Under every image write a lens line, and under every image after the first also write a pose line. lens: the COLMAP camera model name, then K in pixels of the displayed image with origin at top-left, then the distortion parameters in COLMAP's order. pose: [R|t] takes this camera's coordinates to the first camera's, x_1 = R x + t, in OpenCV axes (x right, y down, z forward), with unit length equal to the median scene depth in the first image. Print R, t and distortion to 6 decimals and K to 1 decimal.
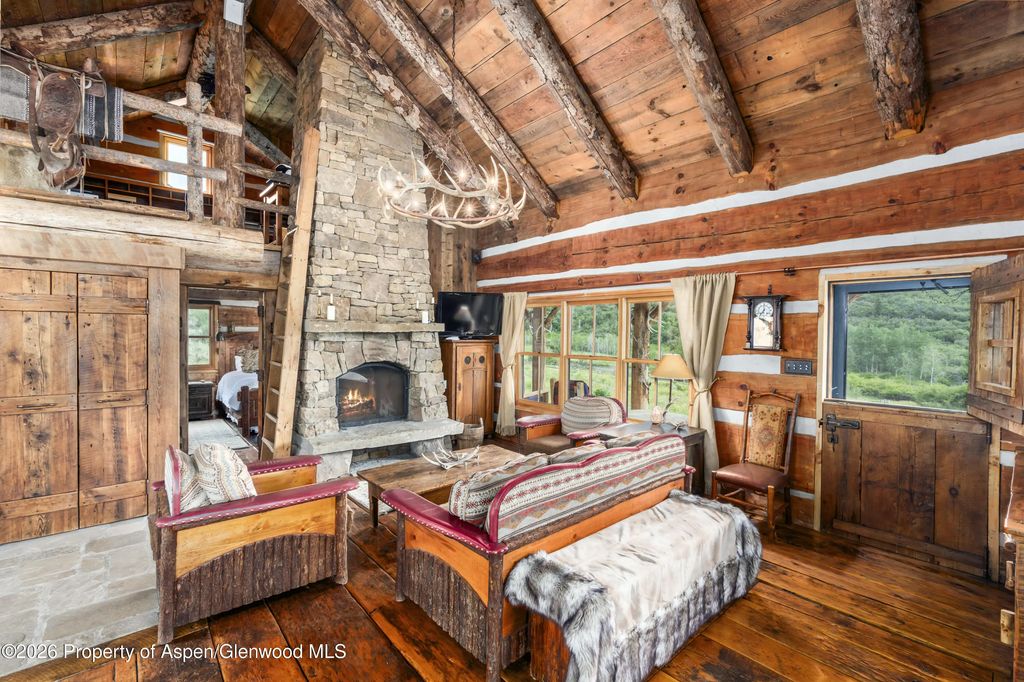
lens RADIAL K [[452.6, 0, 514.5], [0, 452.6, 341.5], [0, 0, 1]] dist [-0.002340, -0.000129]
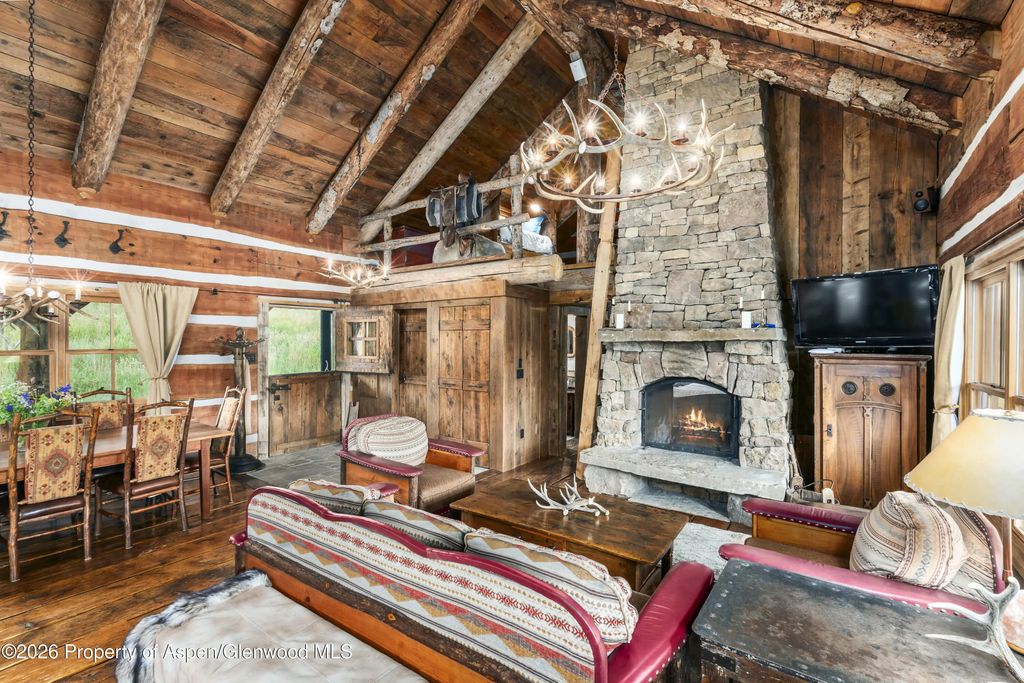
lens RADIAL K [[452.6, 0, 508.5], [0, 452.6, 340.3], [0, 0, 1]] dist [-0.002340, -0.000129]
pose [[0.229777, -0.008844, -0.973203, 0.435655], [-0.020226, 0.999699, -0.013860, -0.004910], [0.973033, 0.022868, 0.229529, 0.514752]]
